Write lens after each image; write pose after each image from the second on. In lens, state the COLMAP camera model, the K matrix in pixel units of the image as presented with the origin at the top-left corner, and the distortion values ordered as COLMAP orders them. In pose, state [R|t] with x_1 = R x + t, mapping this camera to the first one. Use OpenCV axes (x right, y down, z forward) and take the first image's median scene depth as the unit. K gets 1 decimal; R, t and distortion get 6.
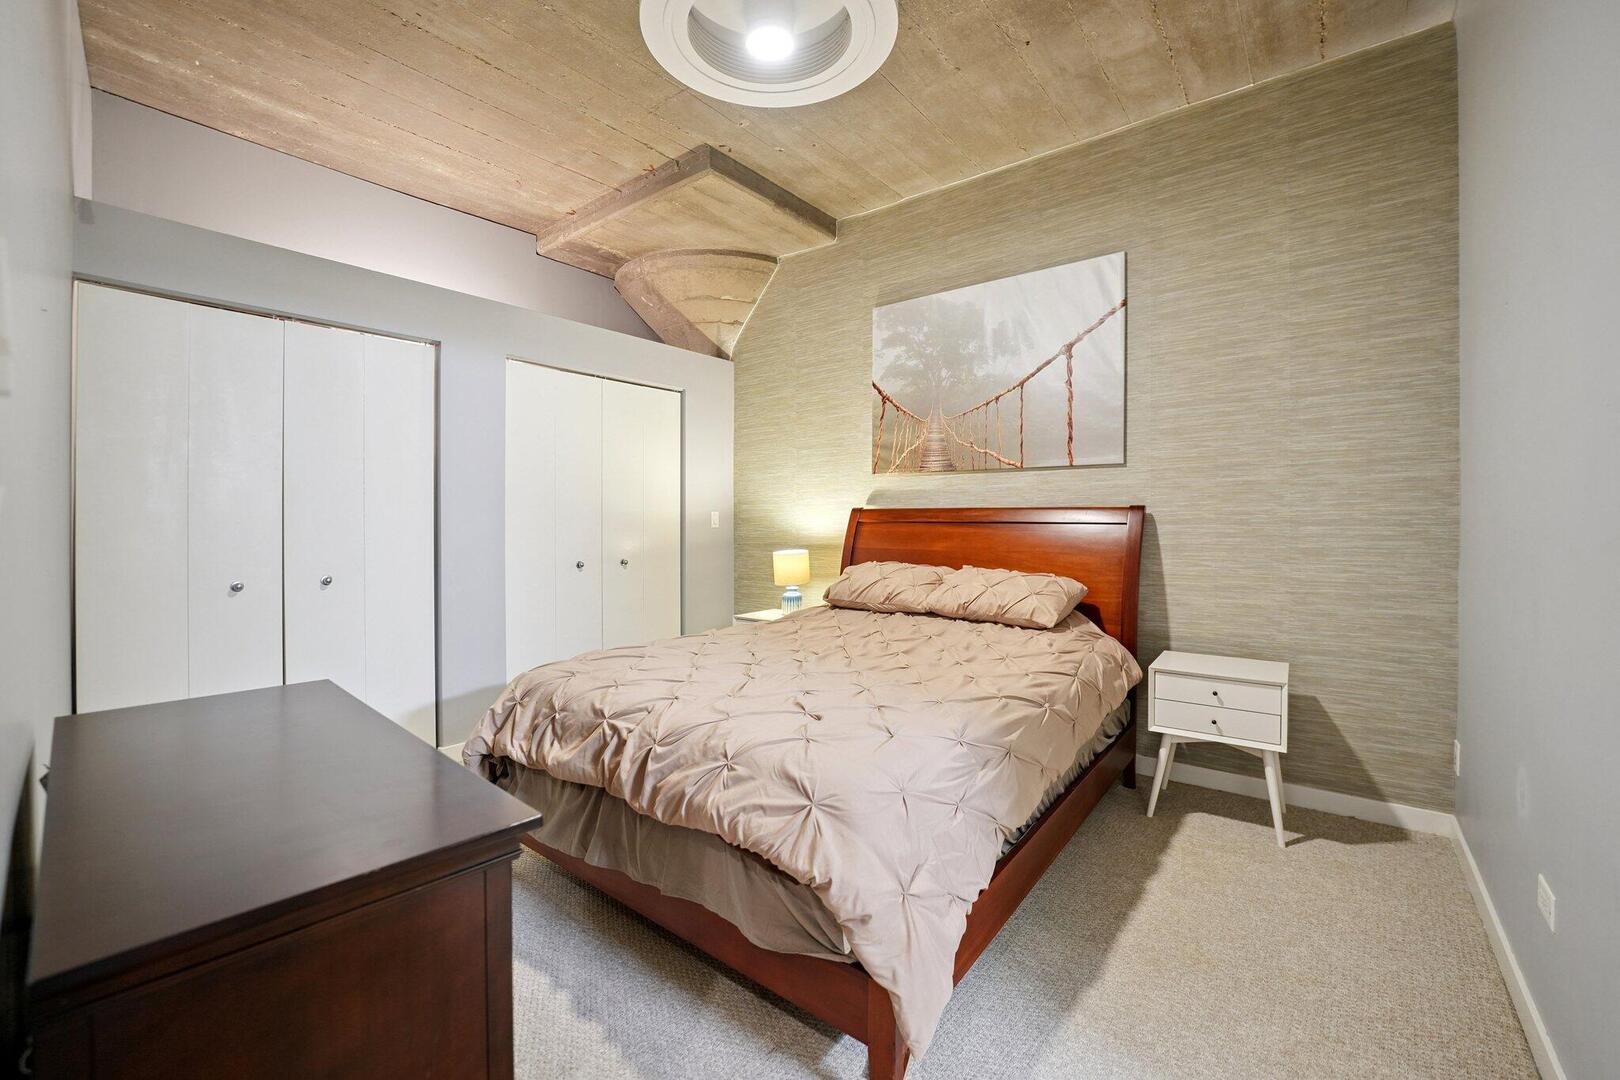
lens RADIAL K [[660.2, 0, 799.4], [0, 660.2, 513.9], [0, 0, 1]] dist [-0.027949, 0.002492]
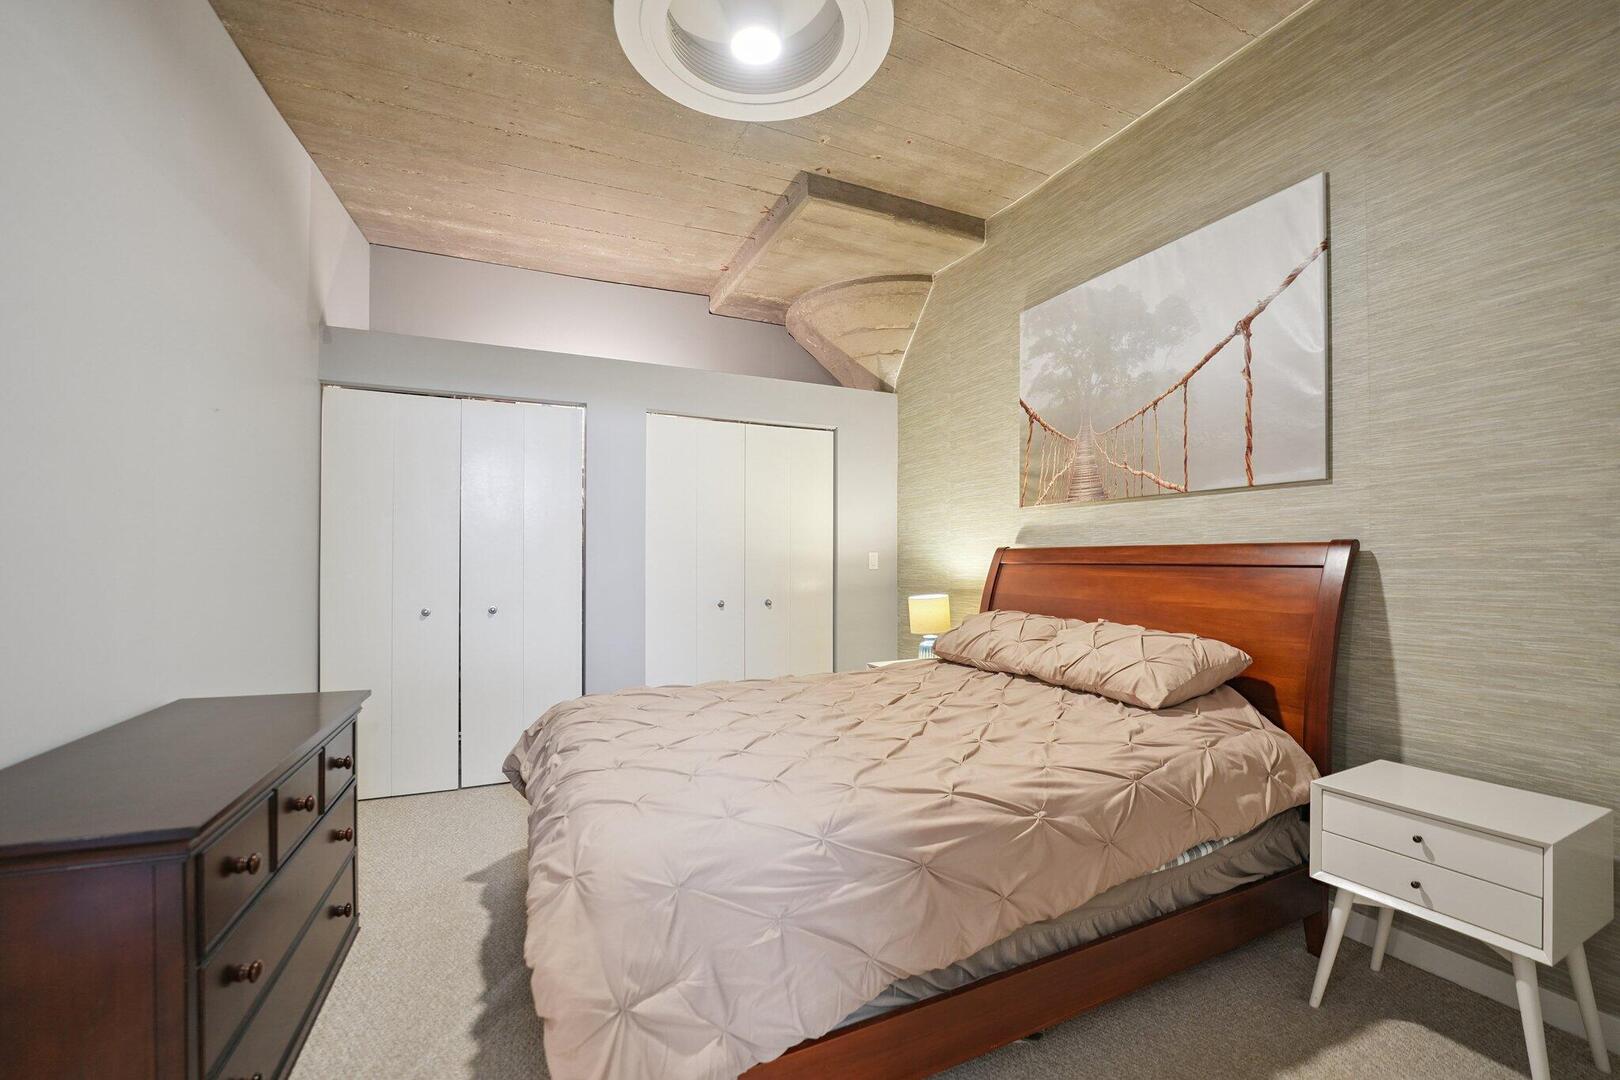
lens RADIAL K [[660.2, 0, 808.0], [0, 660.2, 550.2], [0, 0, 1]] dist [-0.027949, 0.002492]
pose [[0.896386, -0.005517, -0.443241, 0.299256], [0.001251, 0.999950, -0.009917, 0.003814], [0.443273, 0.008335, 0.896348, 0.147133]]
